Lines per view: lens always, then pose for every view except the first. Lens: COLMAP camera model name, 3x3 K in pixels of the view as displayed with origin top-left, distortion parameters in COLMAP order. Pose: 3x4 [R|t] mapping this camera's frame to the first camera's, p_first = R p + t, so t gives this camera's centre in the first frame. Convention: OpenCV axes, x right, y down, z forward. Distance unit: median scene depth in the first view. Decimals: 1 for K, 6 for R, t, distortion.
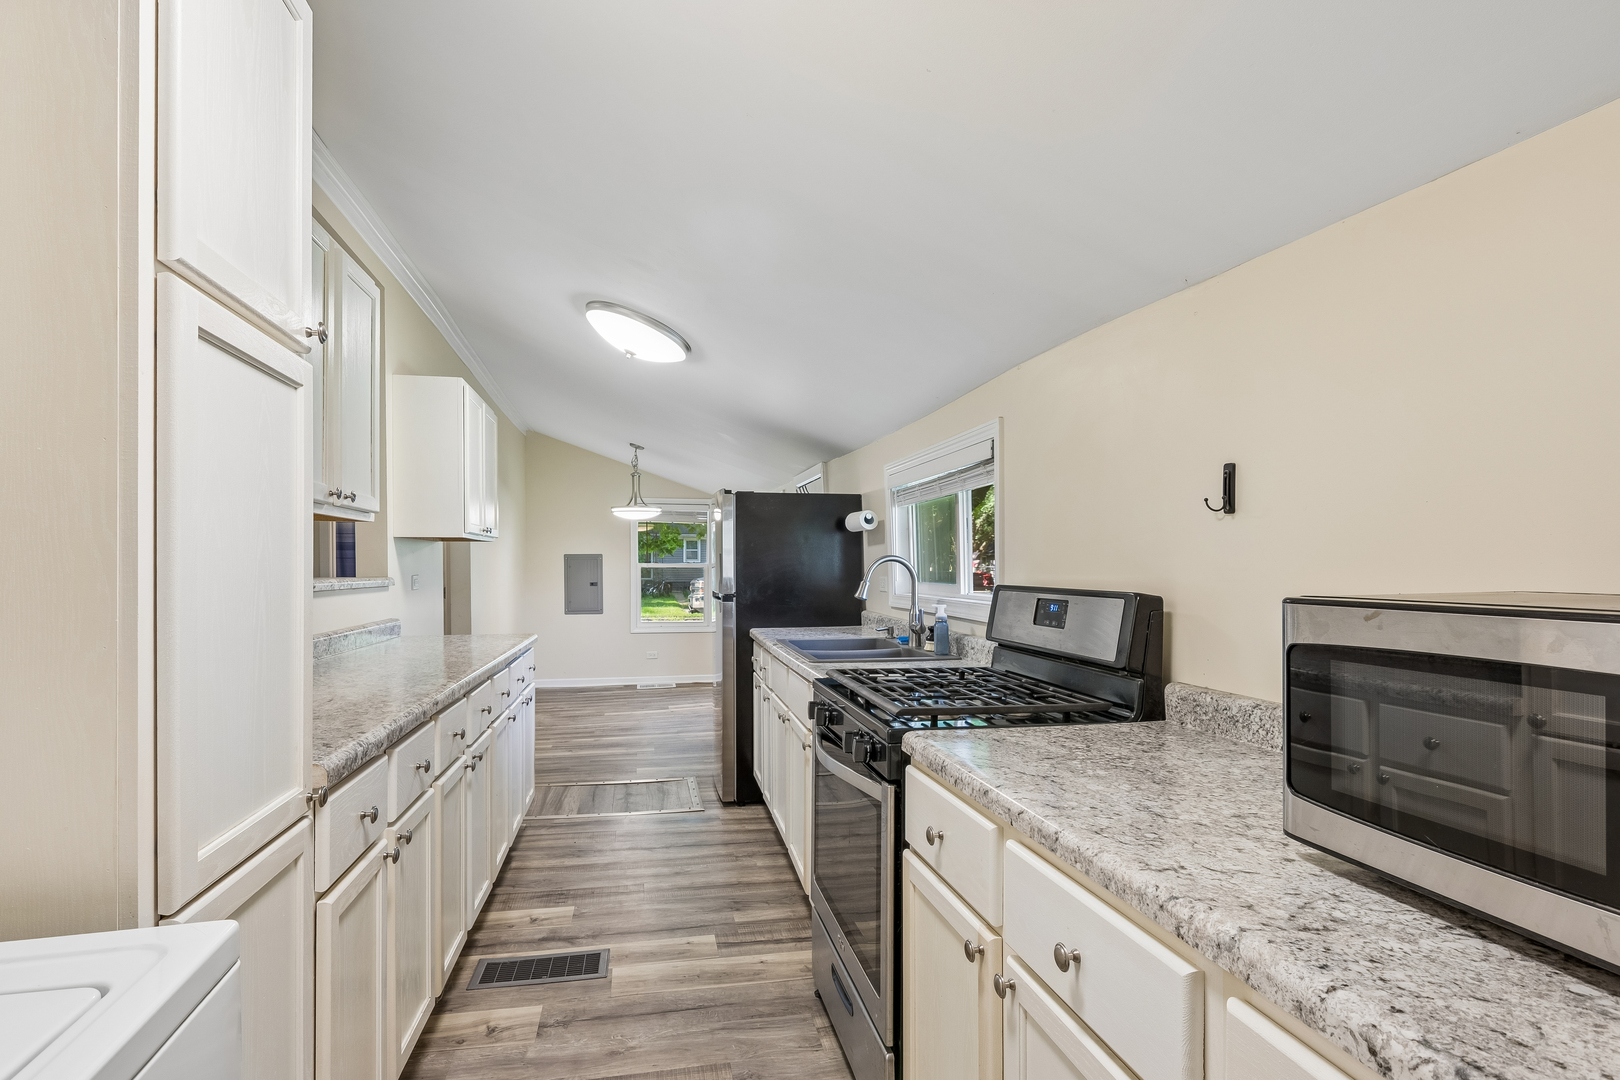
lens RADIAL K [[812.7, 0, 802.3], [0, 812.7, 562.8], [0, 0, 1]] dist [0.026463, -0.014020]
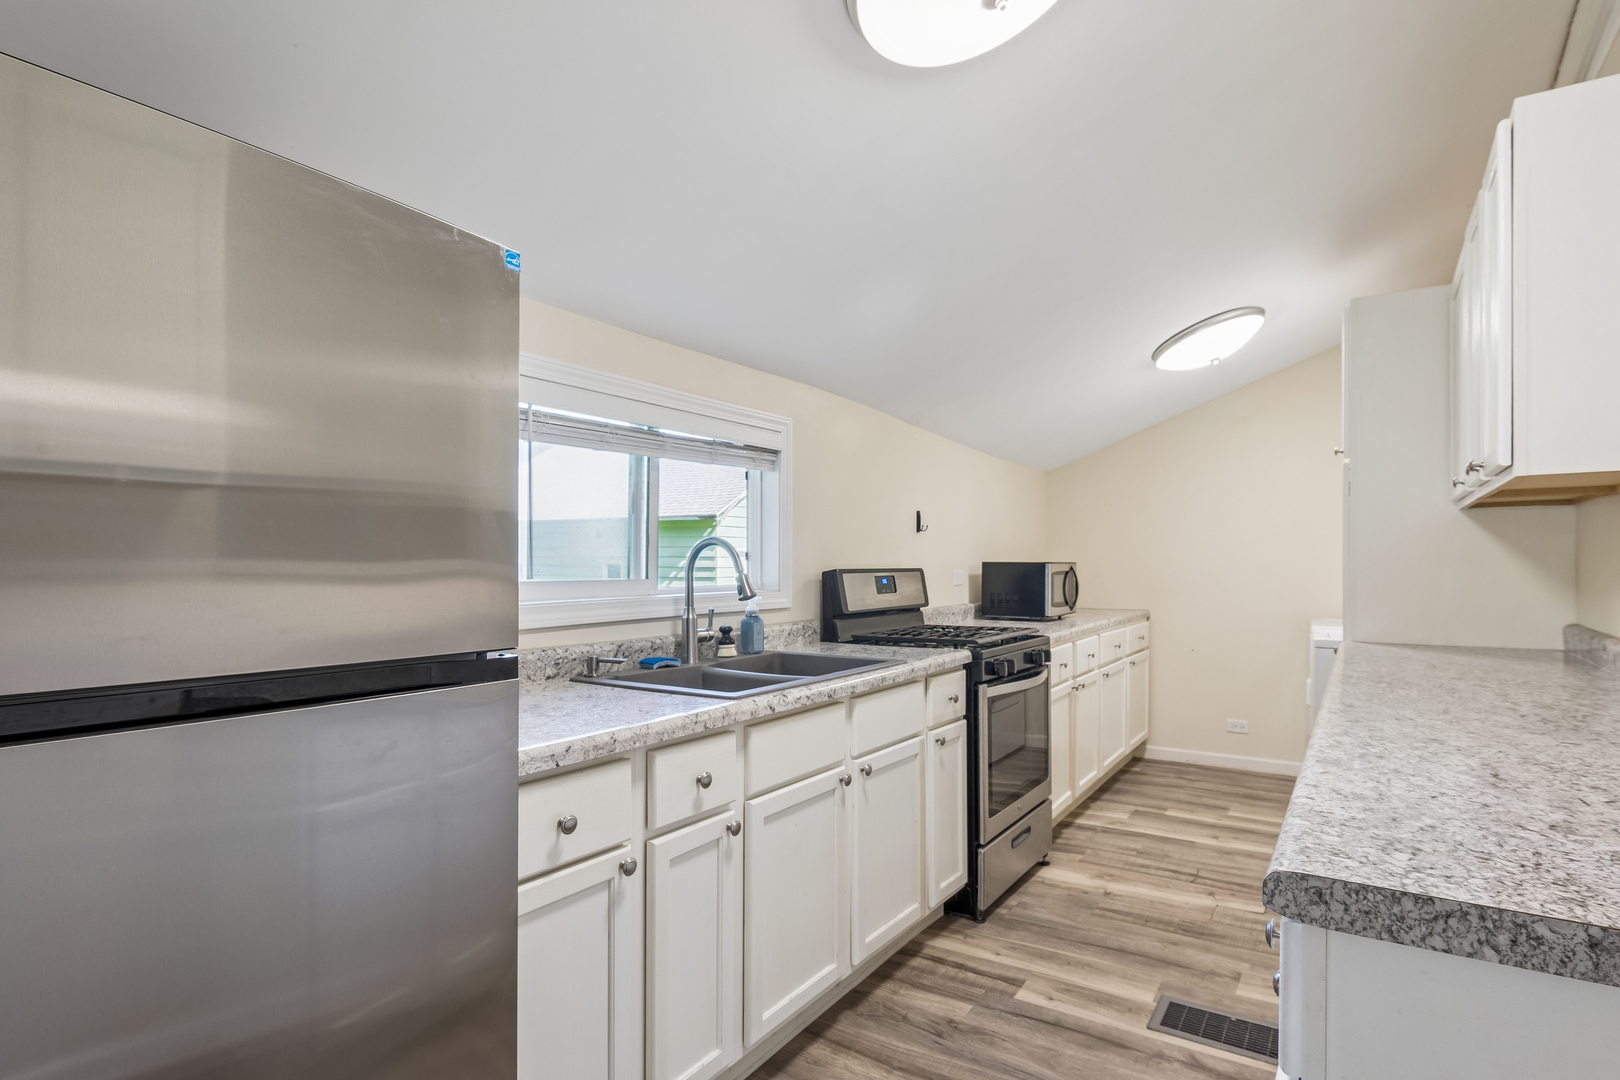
lens RADIAL K [[838.7, 0, 814.7], [0, 838.7, 567.4], [0, 0, 1]] dist [-0.000211, -0.000556]
pose [[-0.713360, -0.000772, 0.700798, -0.591216], [0.003410, 0.999984, 0.004573, 0.017384], [-0.700790, 0.005652, -0.713346, 1.848744]]
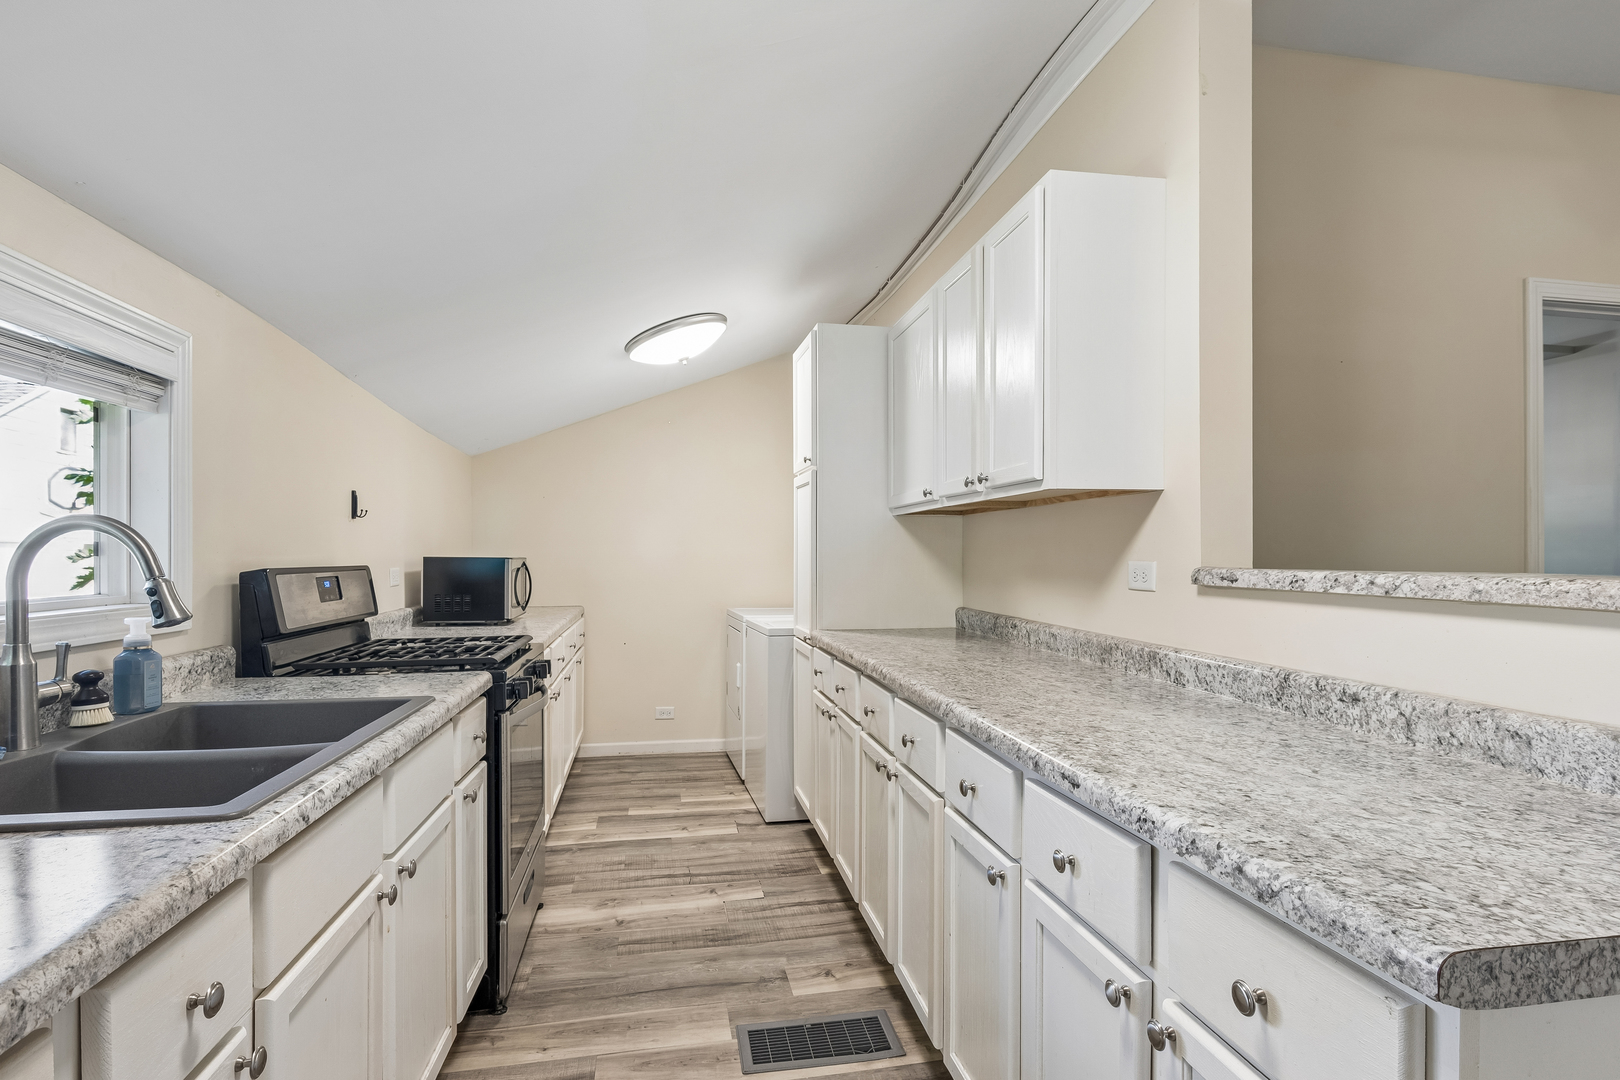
lens RADIAL K [[812.7, 0, 802.3], [0, 812.7, 562.8], [0, 0, 1]] dist [0.026463, -0.014020]
pose [[-0.999782, 0.000048, 0.020899, -0.310064], [0.000237, 0.999959, 0.009046, 0.012544], [-0.020898, 0.009049, -0.999741, 1.757835]]
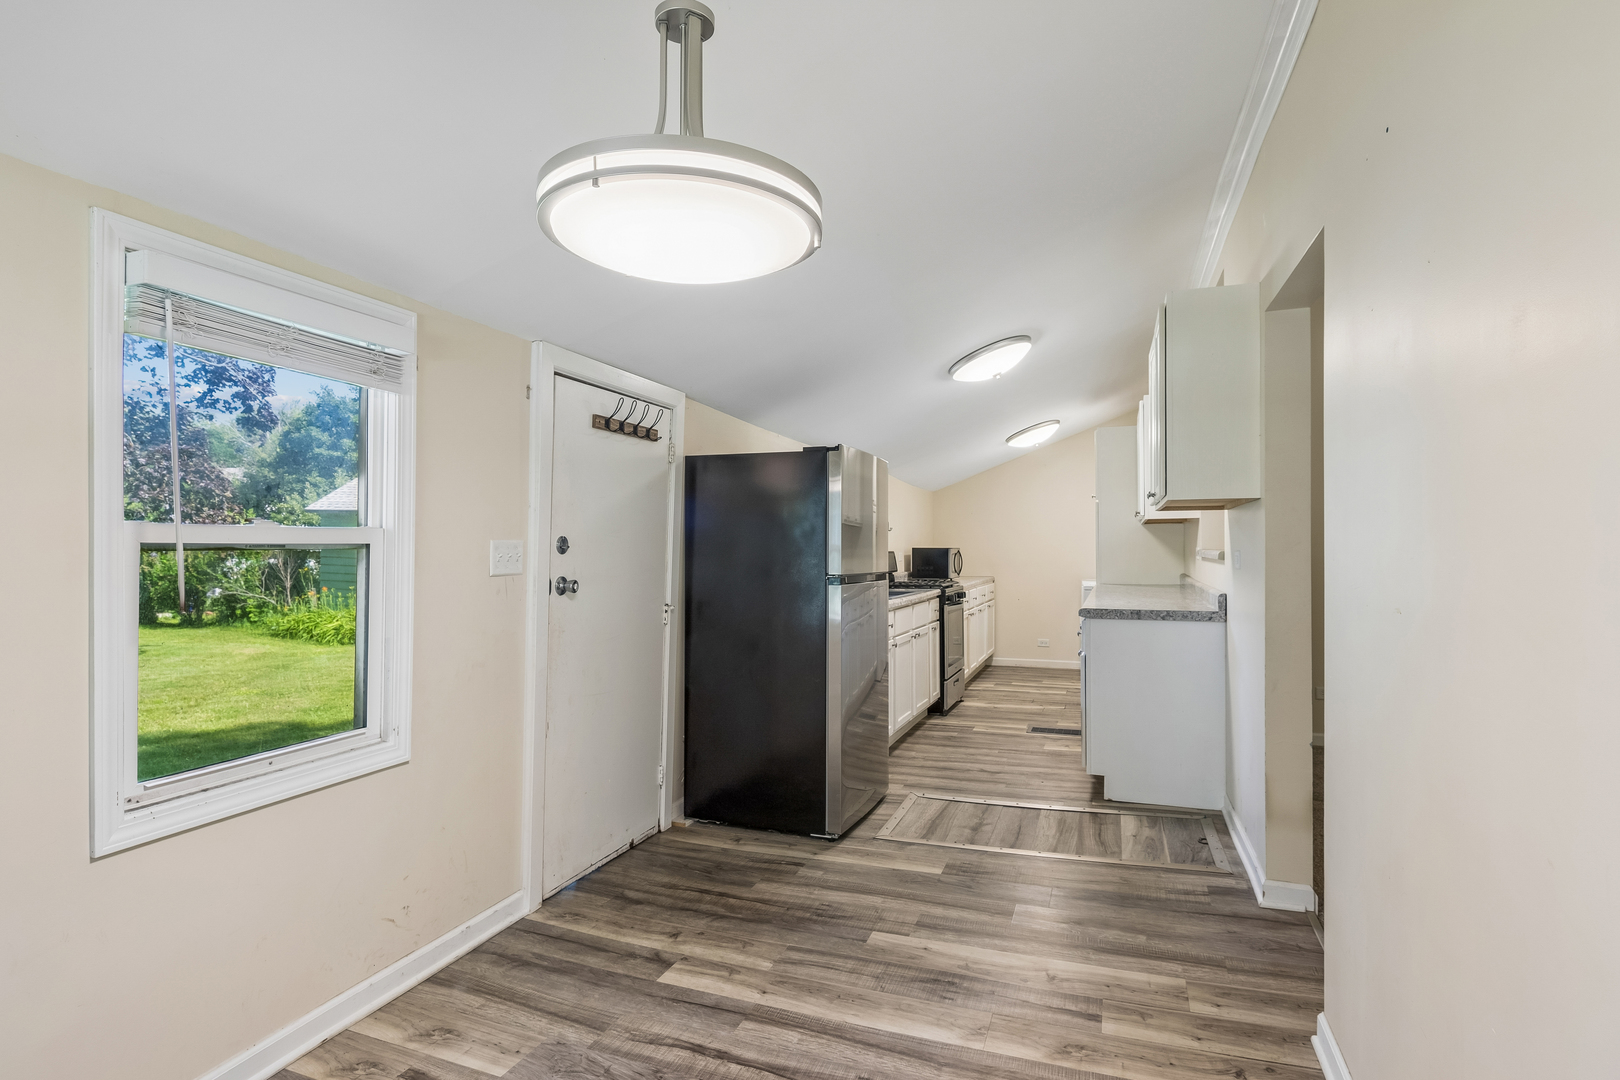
lens RADIAL K [[832.6, 0, 810.0], [0, 832.6, 540.0], [0, 0, 1]] dist [0.000821, -0.000431]
pose [[-0.852124, 0.009191, 0.523259, -0.879963], [0.004622, 0.999939, -0.010038, 0.015409], [-0.523319, -0.006135, -0.852115, 3.102127]]
